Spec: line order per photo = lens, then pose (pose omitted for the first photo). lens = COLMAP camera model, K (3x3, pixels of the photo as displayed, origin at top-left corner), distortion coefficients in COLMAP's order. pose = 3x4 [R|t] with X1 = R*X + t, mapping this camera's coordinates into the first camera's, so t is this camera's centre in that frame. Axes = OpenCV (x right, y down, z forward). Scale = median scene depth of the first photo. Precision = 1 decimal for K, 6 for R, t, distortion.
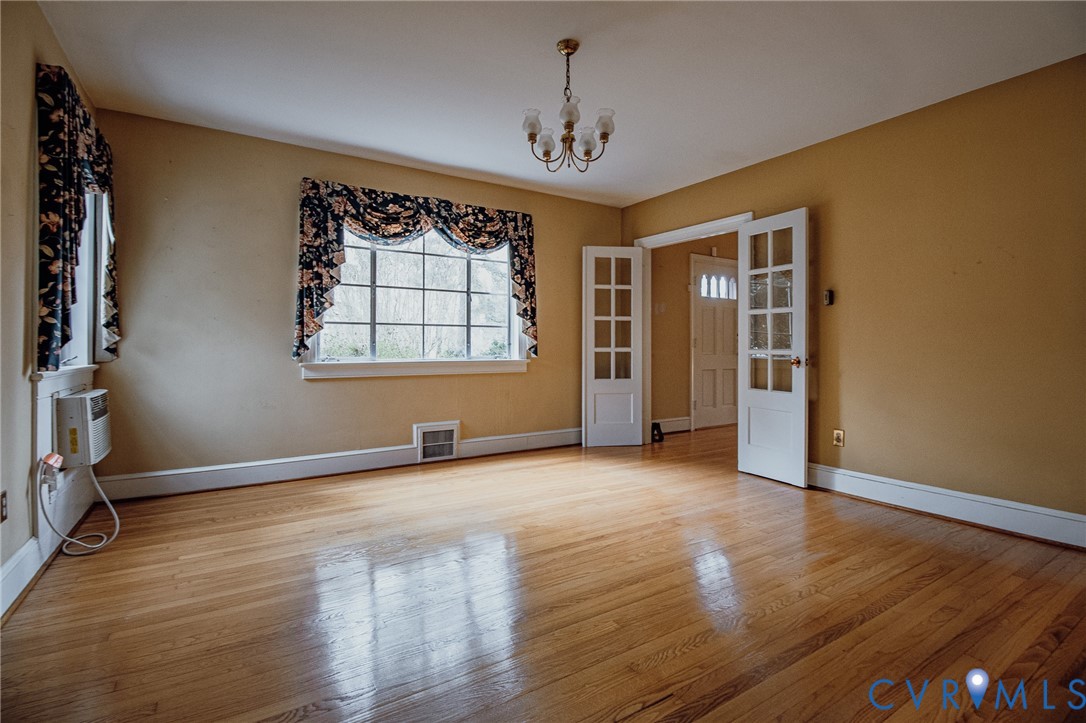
lens RADIAL K [[456.2, 0, 542.8], [0, 456.2, 345.3], [0, 0, 1]] dist [-0.001950, -0.000302]
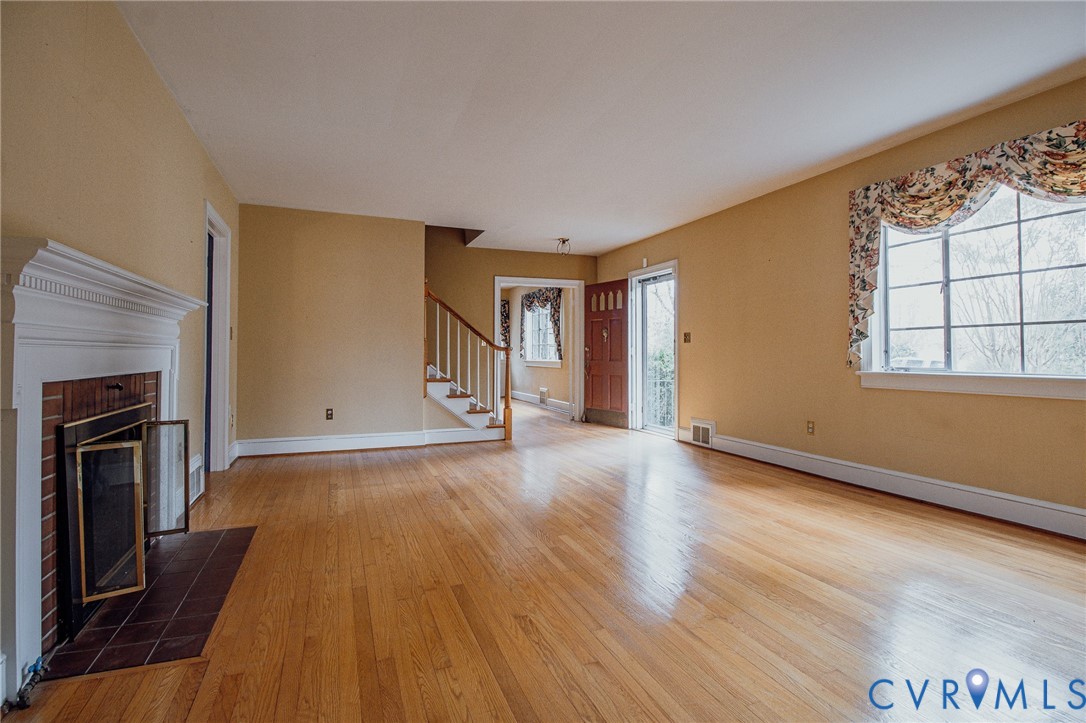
lens RADIAL K [[456.2, 0, 542.8], [0, 456.2, 345.3], [0, 0, 1]] dist [-0.001950, -0.000302]
pose [[-0.228980, -0.011812, -0.973359, 0.690011], [0.001886, 0.999919, -0.012578, -0.005990], [0.973429, -0.004716, -0.228939, 0.537968]]
